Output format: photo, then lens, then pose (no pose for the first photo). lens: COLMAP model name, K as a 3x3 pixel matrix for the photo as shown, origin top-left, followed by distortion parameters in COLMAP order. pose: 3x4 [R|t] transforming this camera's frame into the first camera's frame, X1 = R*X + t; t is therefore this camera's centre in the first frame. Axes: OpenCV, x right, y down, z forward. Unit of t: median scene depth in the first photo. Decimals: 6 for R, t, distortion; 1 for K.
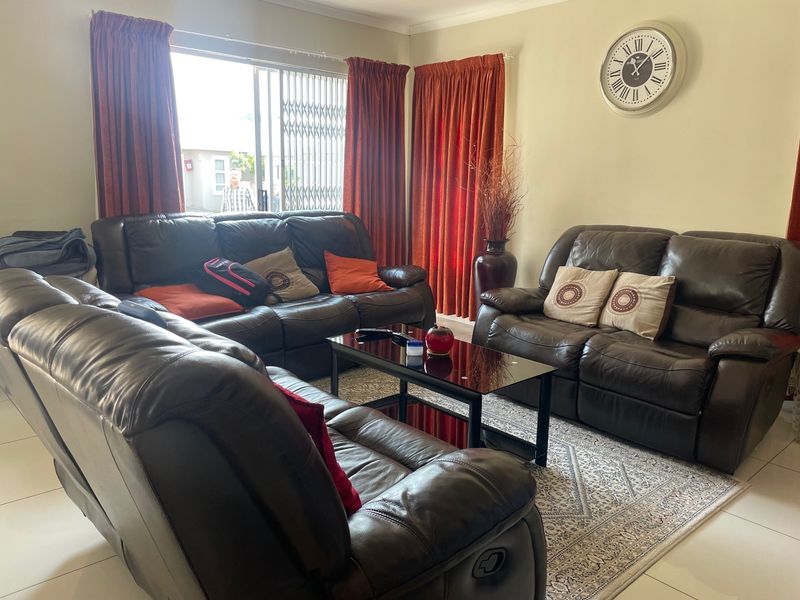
lens RADIAL K [[612.8, 0, 398.4], [0, 612.8, 292.6], [0, 0, 1]] dist [0.038634, -0.005939]
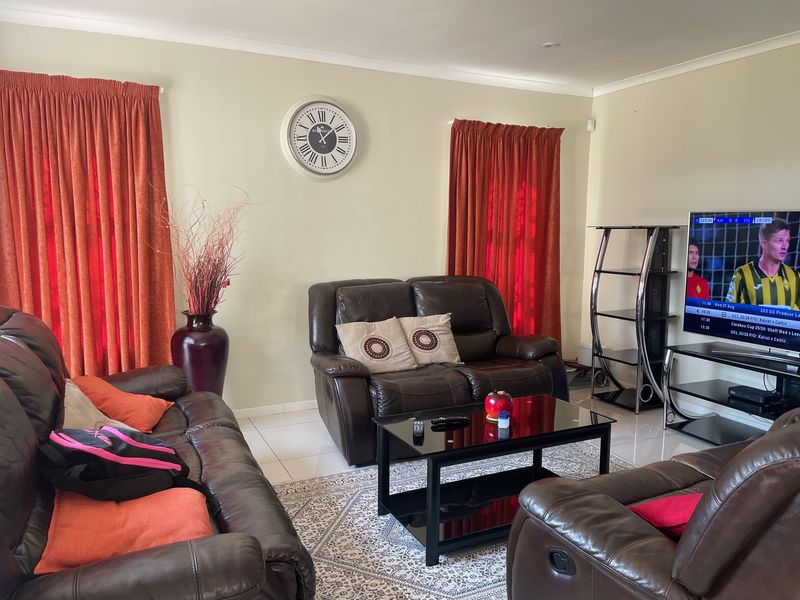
lens RADIAL K [[612.8, 0, 402.9], [0, 612.8, 306.2], [0, 0, 1]] dist [0.038634, -0.005939]
pose [[0.280579, -0.126728, 0.951428, -0.639315], [0.187548, 0.979377, 0.075143, -0.125265], [-0.941329, 0.157355, 0.298560, 0.588604]]
